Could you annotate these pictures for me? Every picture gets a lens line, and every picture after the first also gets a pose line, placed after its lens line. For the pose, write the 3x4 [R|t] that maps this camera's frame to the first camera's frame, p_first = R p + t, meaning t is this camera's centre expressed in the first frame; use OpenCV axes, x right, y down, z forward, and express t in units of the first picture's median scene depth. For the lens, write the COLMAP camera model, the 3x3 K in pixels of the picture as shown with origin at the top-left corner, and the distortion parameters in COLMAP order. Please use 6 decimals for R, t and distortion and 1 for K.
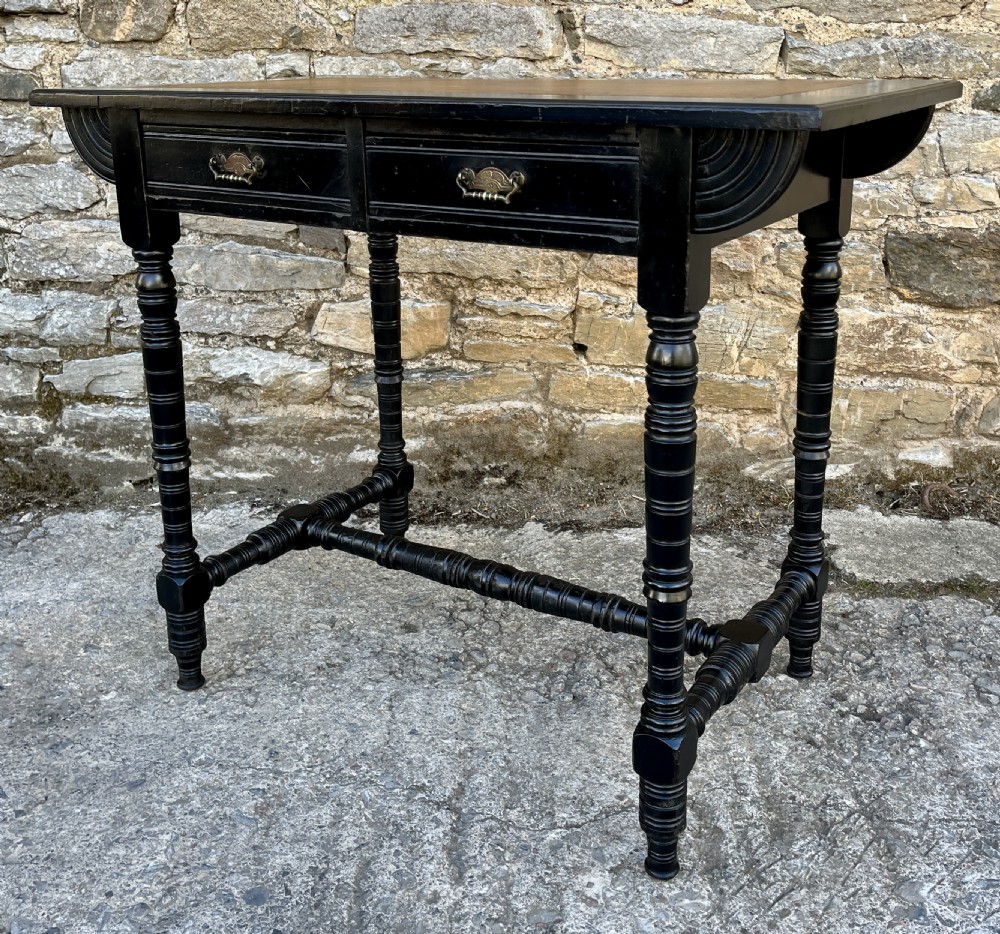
lens RADIAL K [[1143.1, 0, 515.5], [0, 1143.1, 350.1], [0, 0, 1]] dist [0.052447, -0.044468]
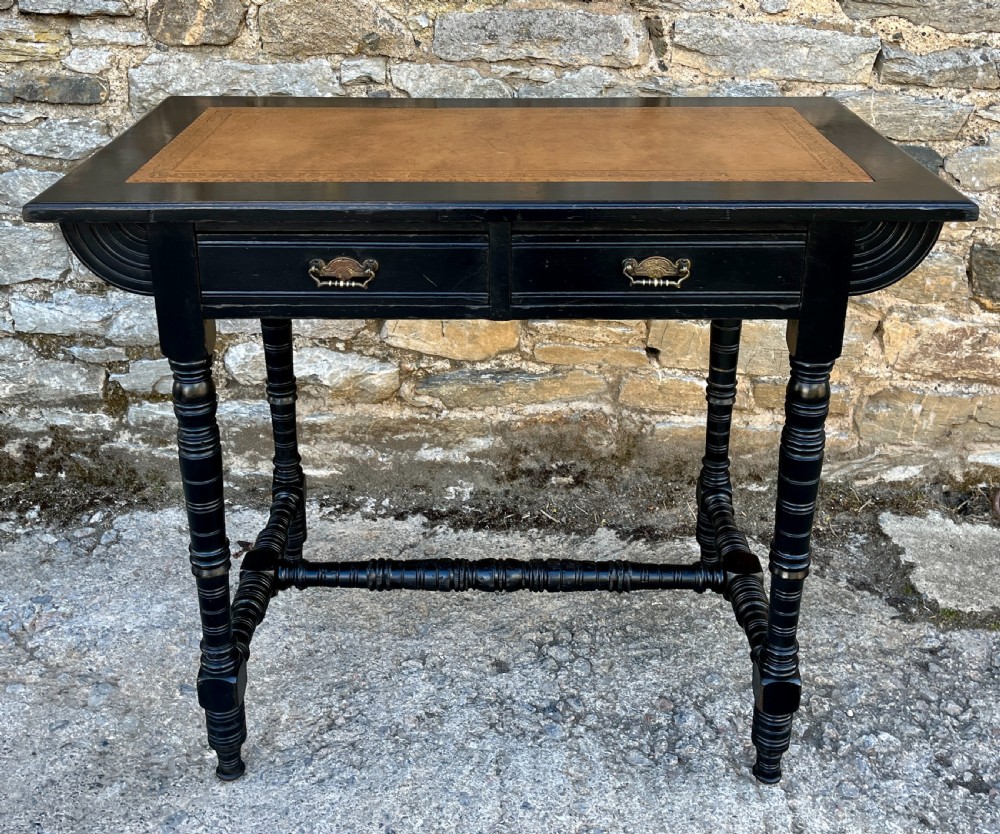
lens RADIAL K [[1120.7, 0, 496.1], [0, 1120.7, 290.5], [0, 0, 1]] dist [0.063567, -0.063216]
pose [[0.999940, 0.007567, 0.007864, -0.093365], [-0.008226, 0.996132, 0.087487, -0.149007], [-0.007171, -0.087547, 0.996135, 0.041609]]
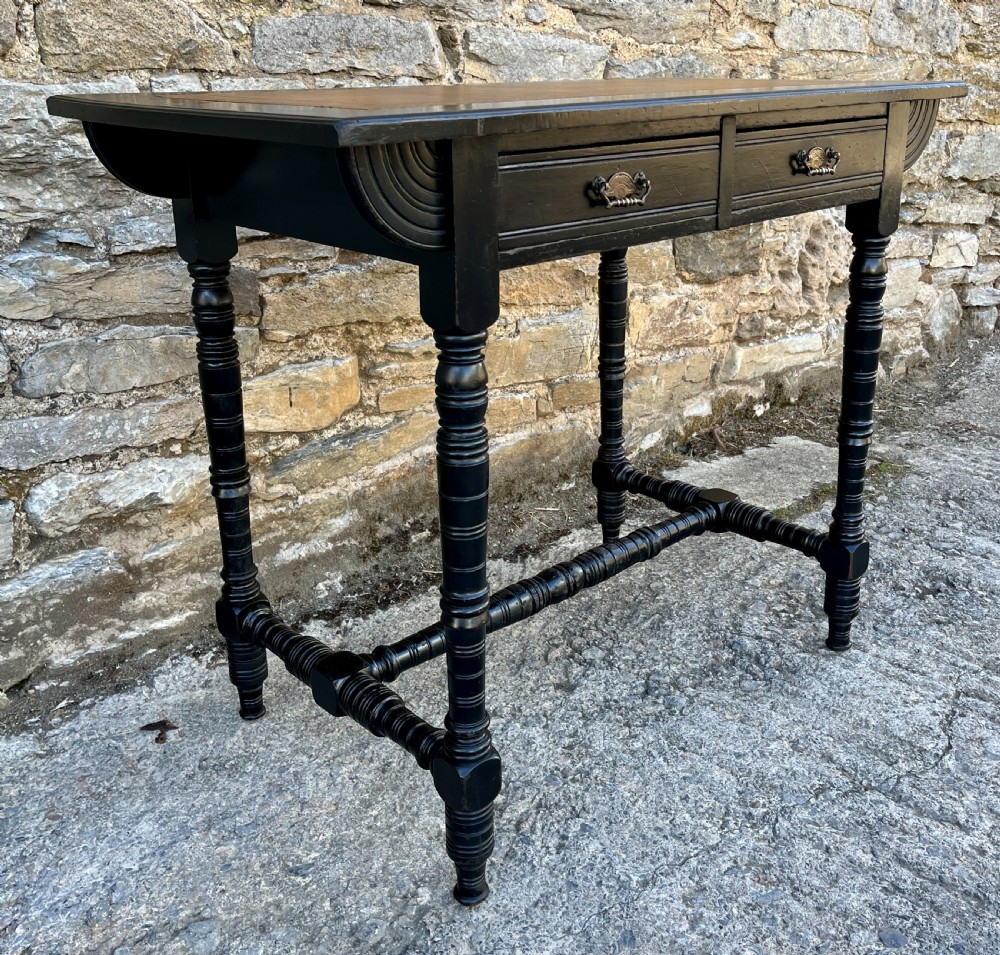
lens RADIAL K [[1097.1, 0, 546.5], [0, 1097.1, 387.4], [0, 0, 1]] dist [0.050208, -0.037844]
pose [[0.707873, -0.201582, 0.676964, -0.576873], [0.198575, 0.976552, 0.083149, -0.062799], [-0.677852, 0.075569, 0.731304, 0.295230]]
